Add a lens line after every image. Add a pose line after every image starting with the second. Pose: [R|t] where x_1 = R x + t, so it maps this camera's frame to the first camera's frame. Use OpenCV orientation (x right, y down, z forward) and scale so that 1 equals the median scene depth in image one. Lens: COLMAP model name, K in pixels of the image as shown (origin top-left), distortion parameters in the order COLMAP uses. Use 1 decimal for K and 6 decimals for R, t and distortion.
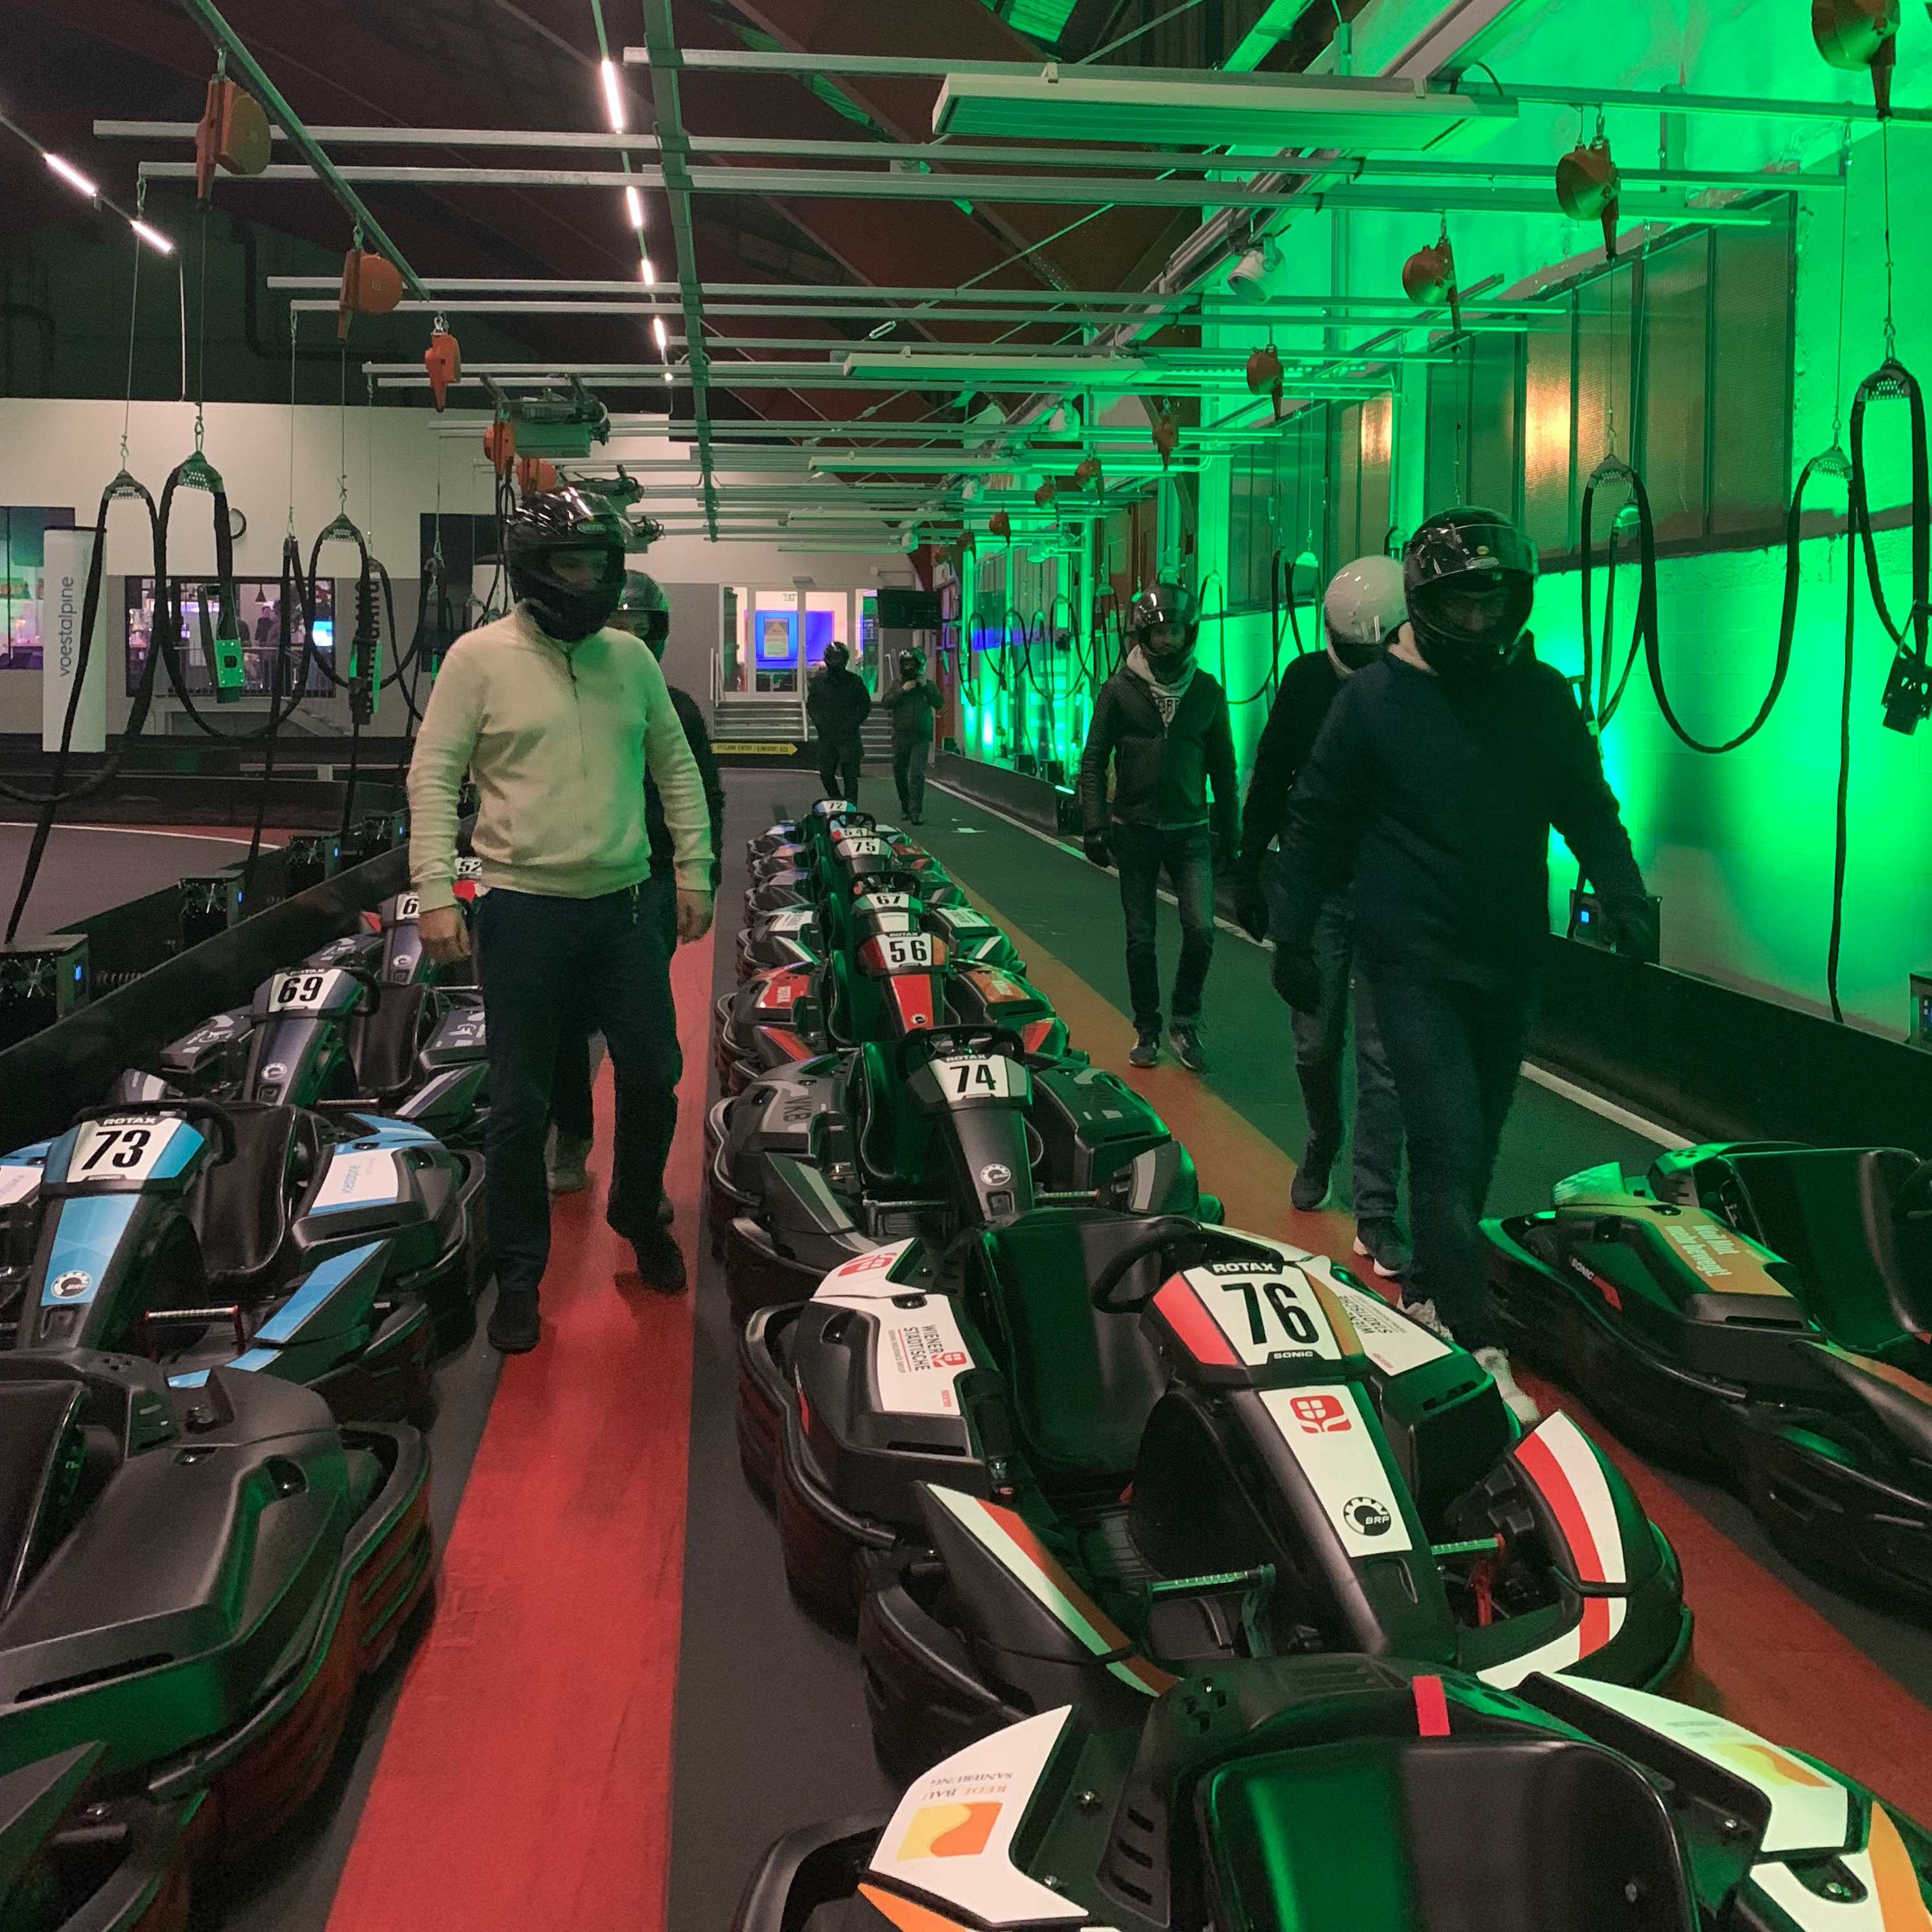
lens RADIAL K [[1916.2, 0, 1007.2], [0, 1916.2, 761.6], [0, 0, 1]] dist [0.145717, -0.355891]
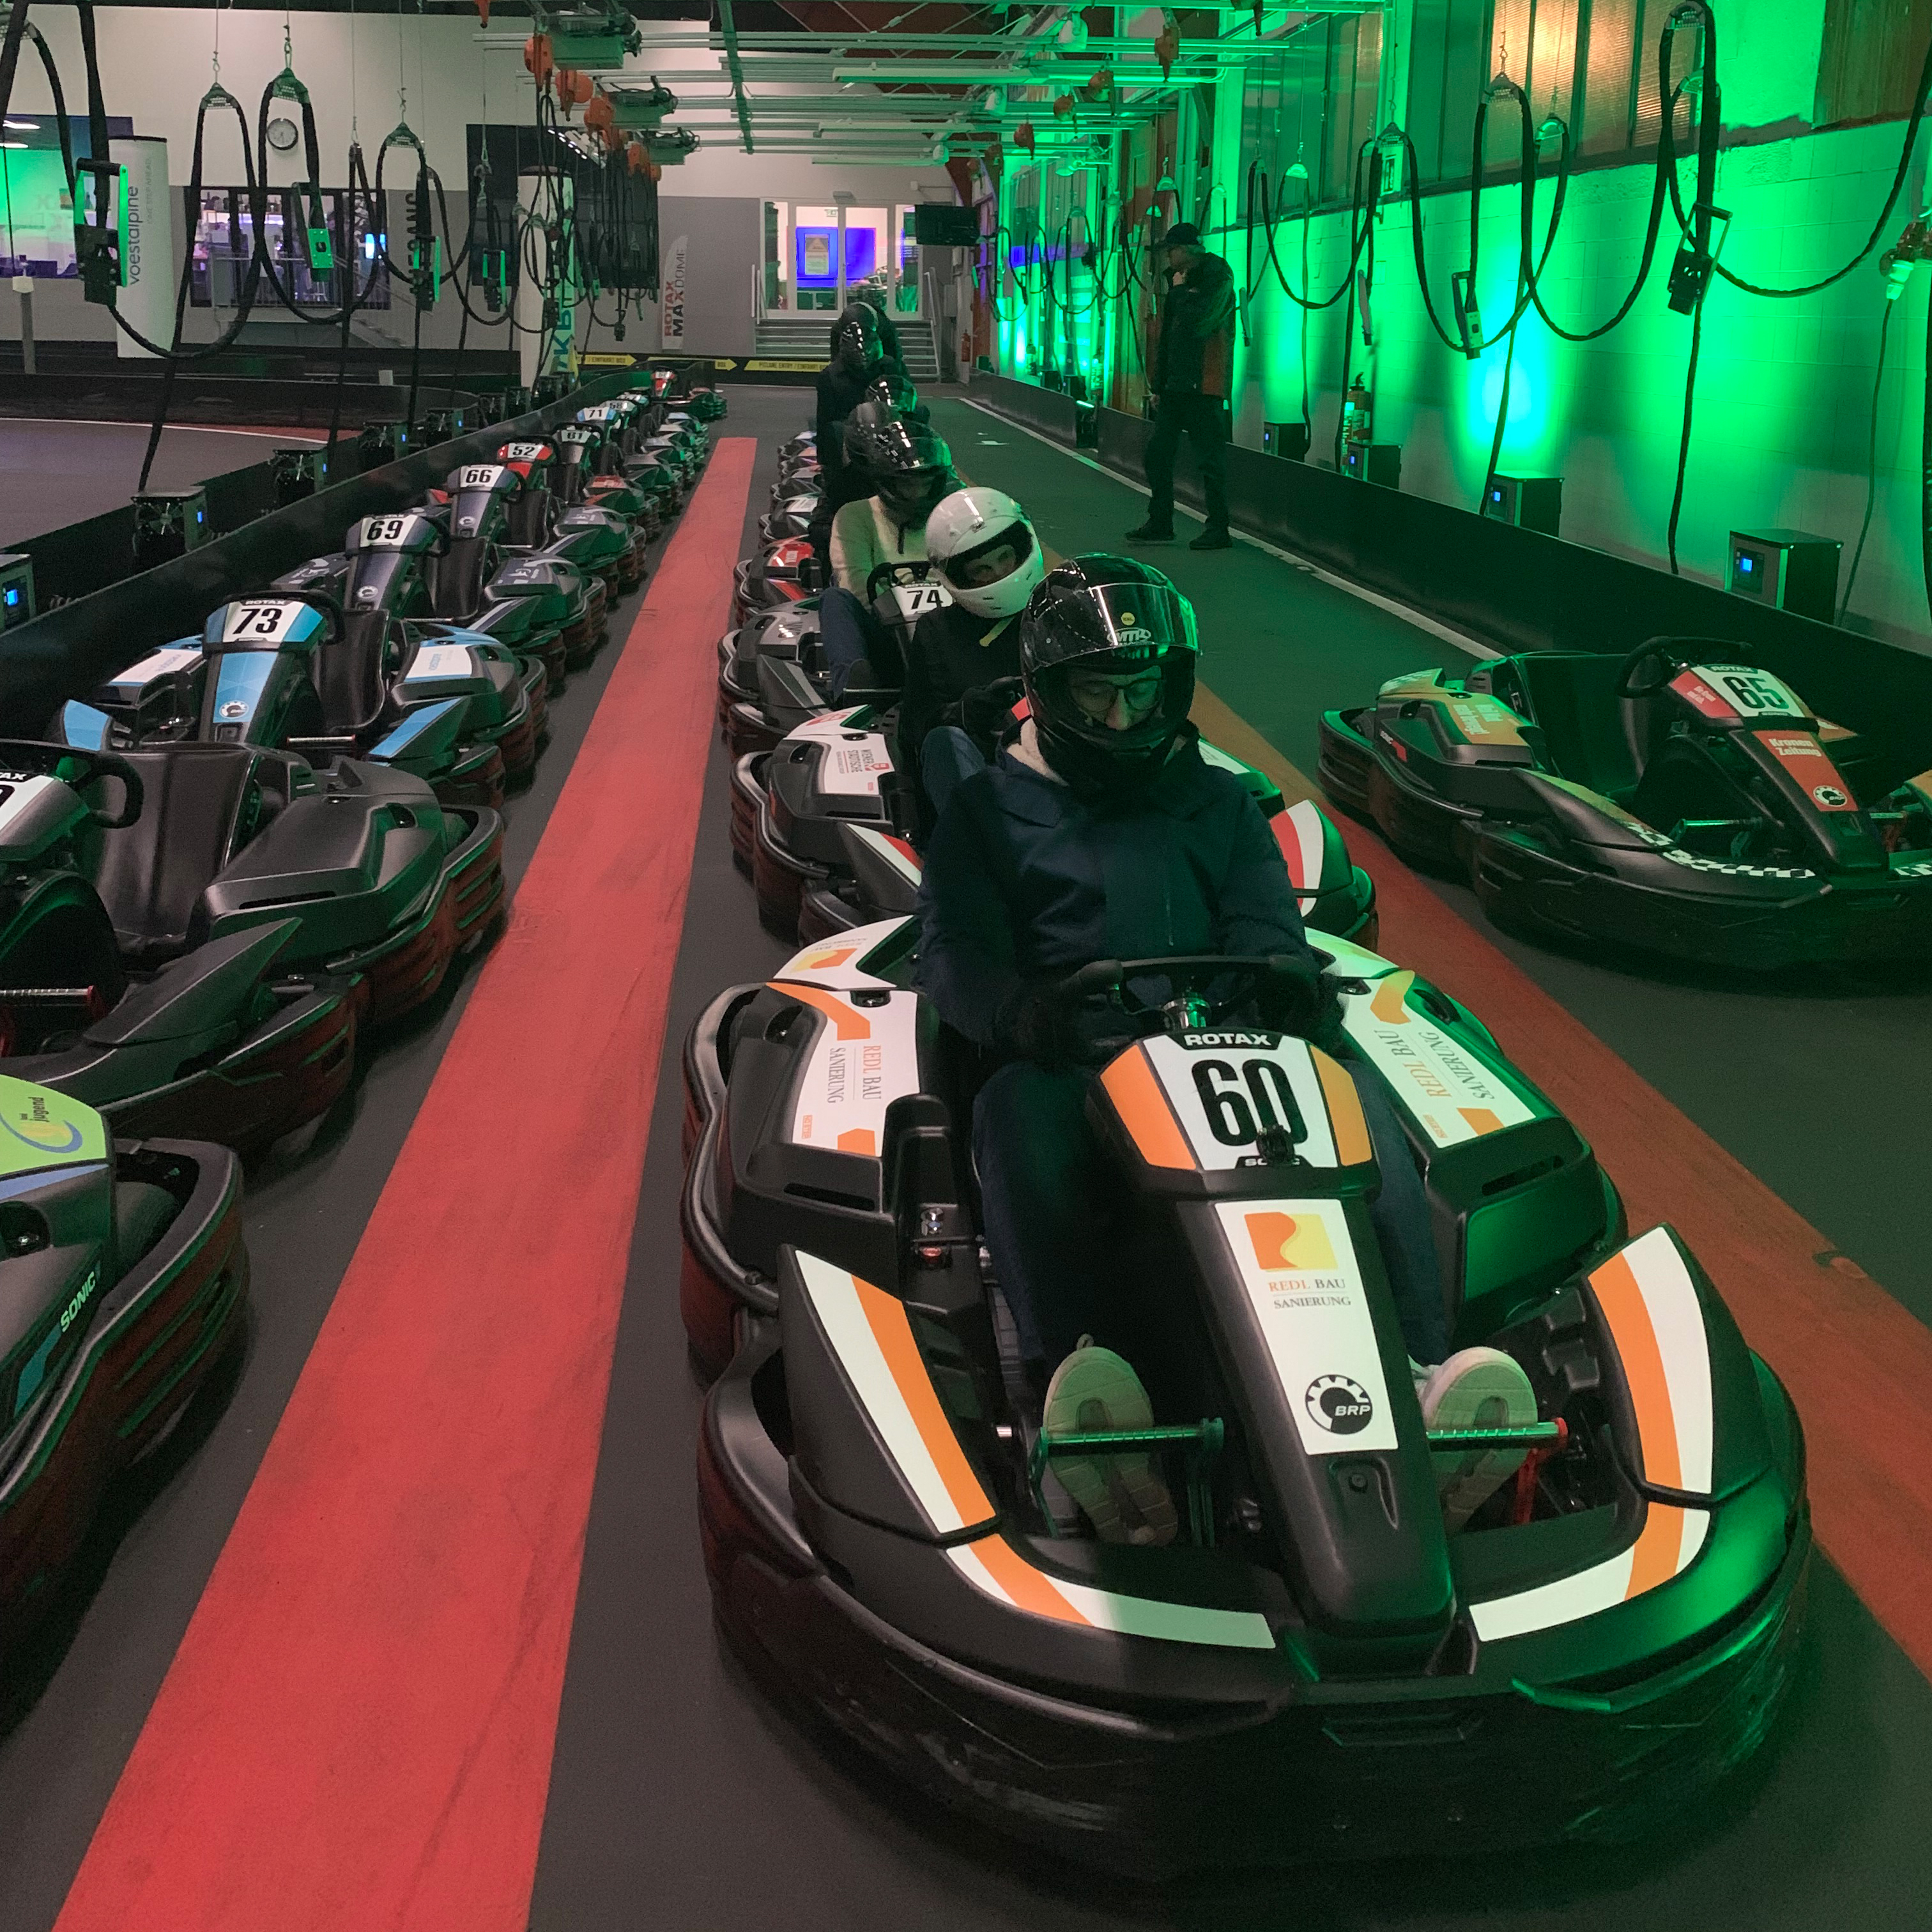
lens RADIAL K [[1937.7, 0, 960.7], [0, 1937.7, 692.7], [0, 0, 1]] dist [0.086935, -0.182385]
pose [[0.998599, 0.018345, -0.049631, 0.038940], [-0.010500, 0.988024, 0.153942, 0.018696], [0.051861, -0.153205, 0.986833, -0.136568]]
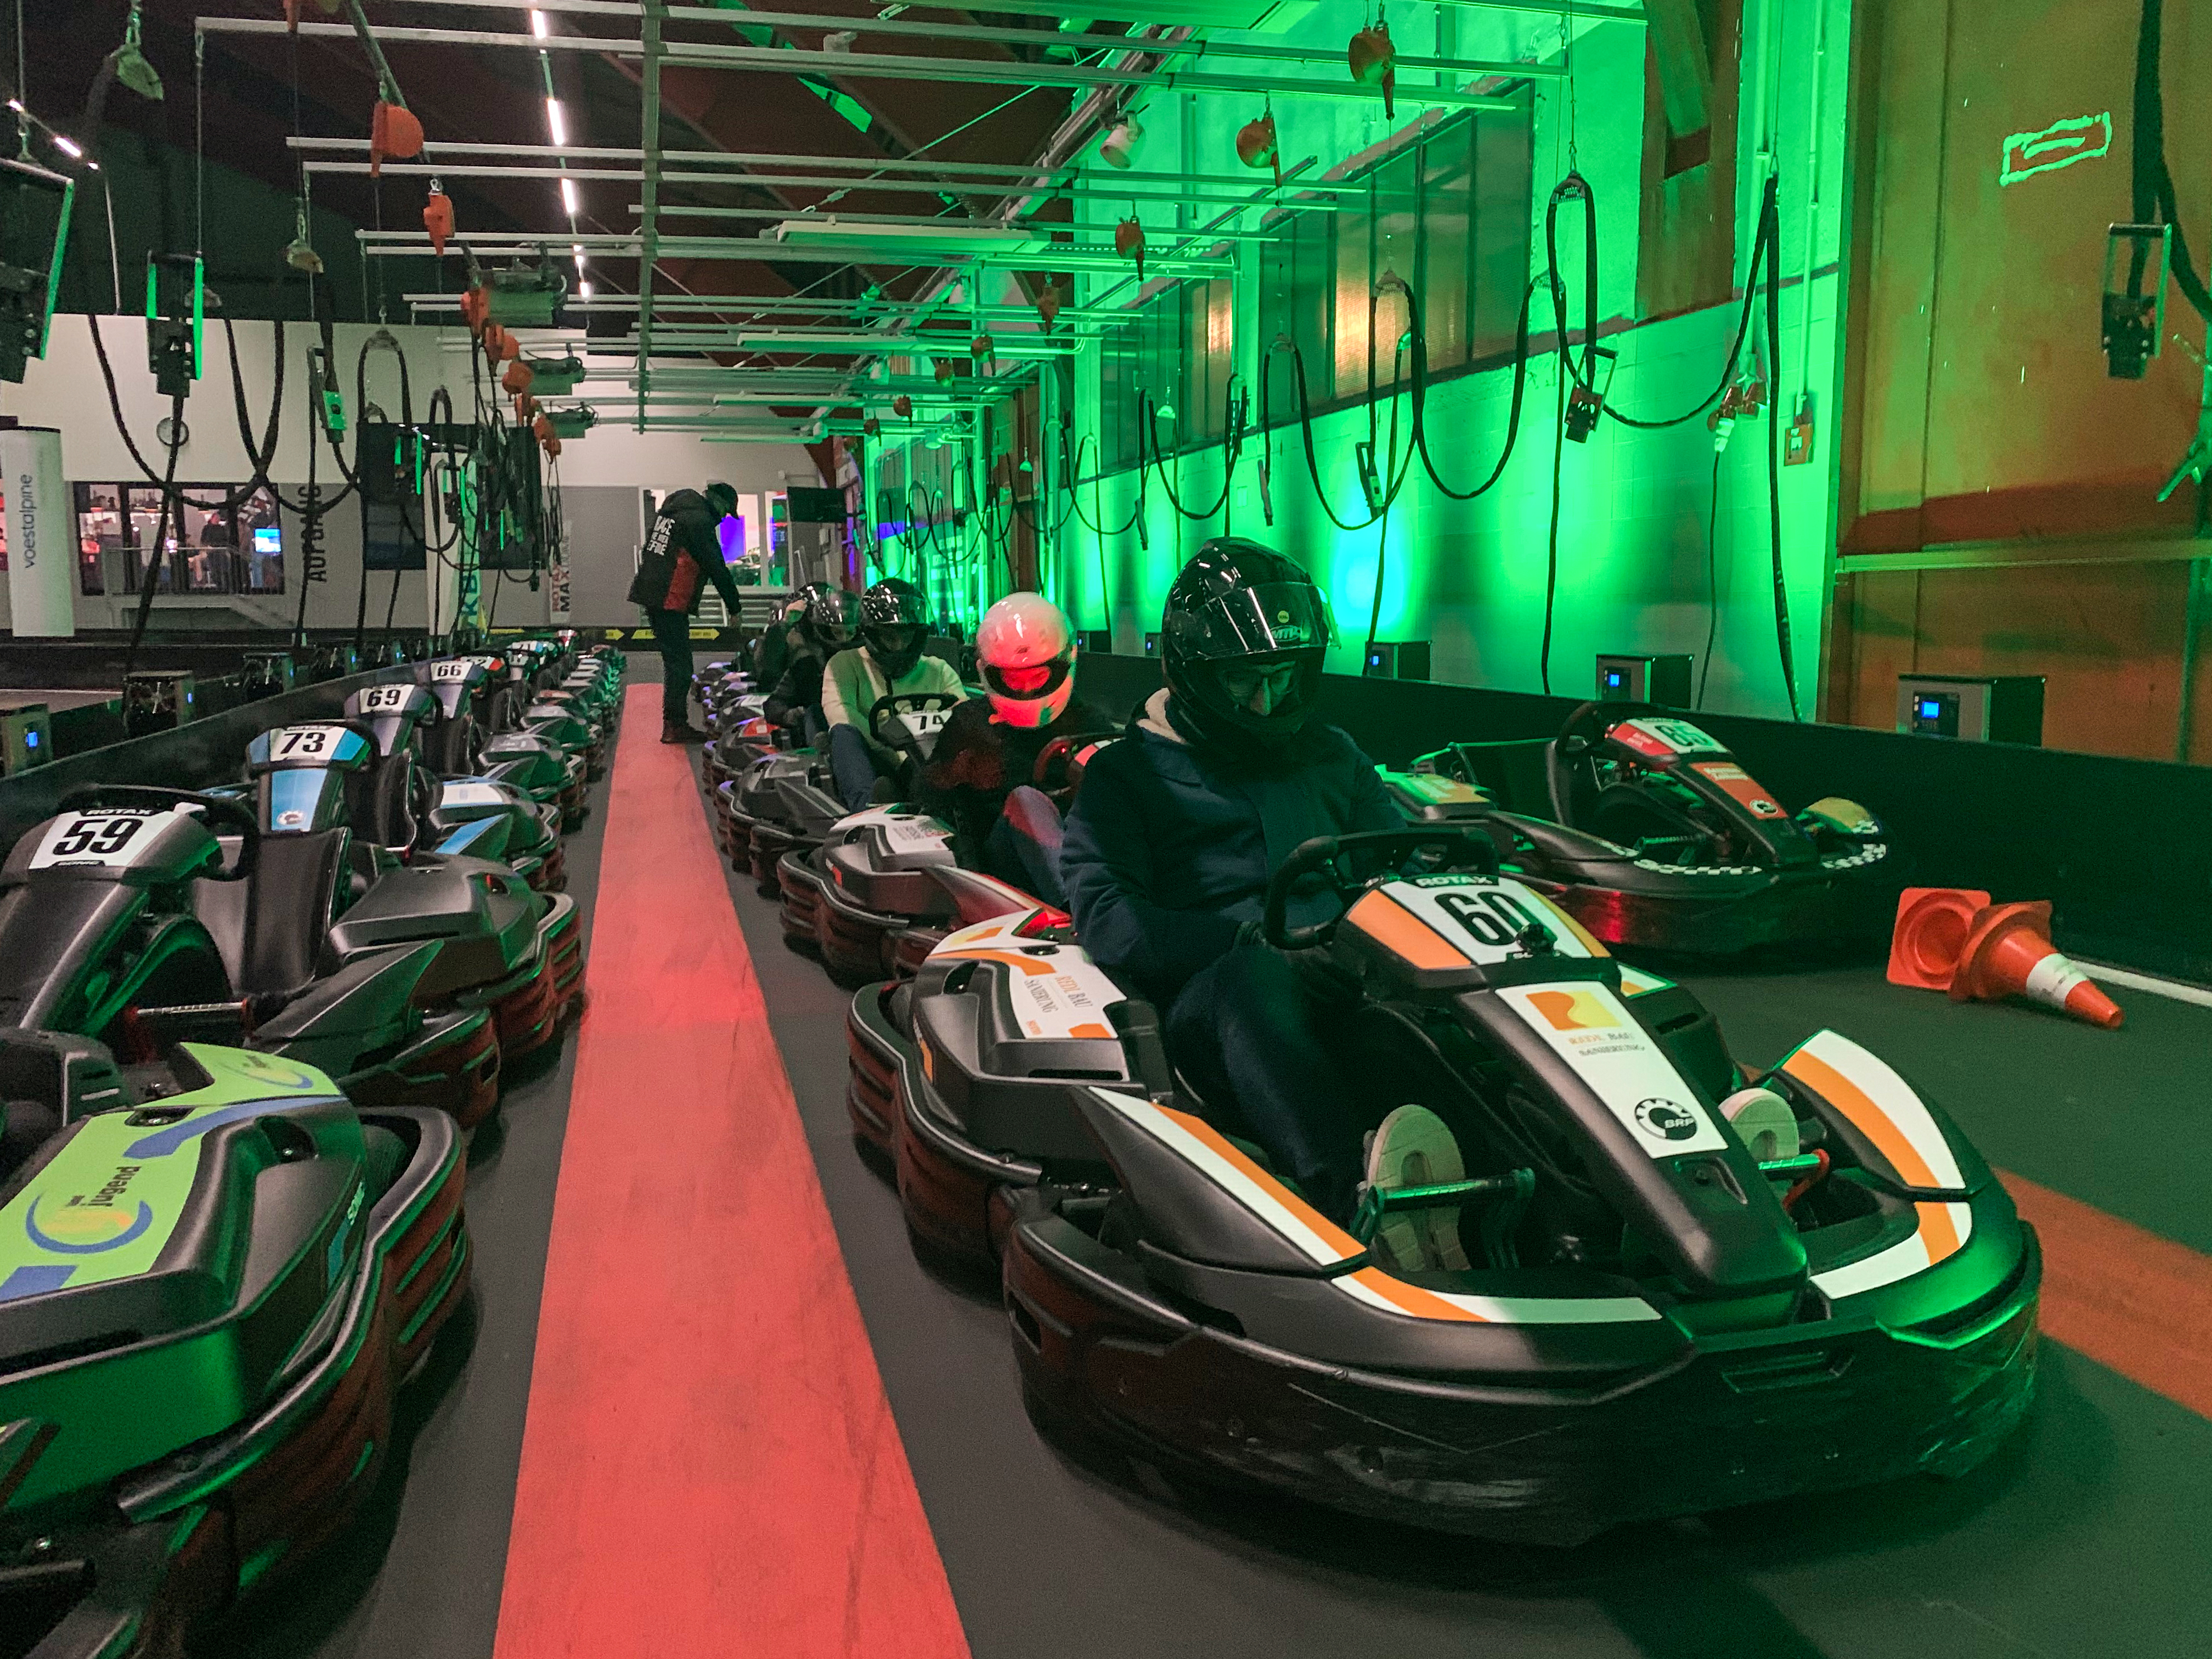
lens RADIAL K [[1722.5, 0, 1106.0], [0, 1722.5, 829.5], [0, 0, 1]] dist [0.090445, -0.172376]
pose [[0.992824, -0.028012, 0.116260, -0.021766], [0.017614, 0.995829, 0.089524, 0.076752], [-0.118282, -0.086834, 0.989176, -0.129821]]
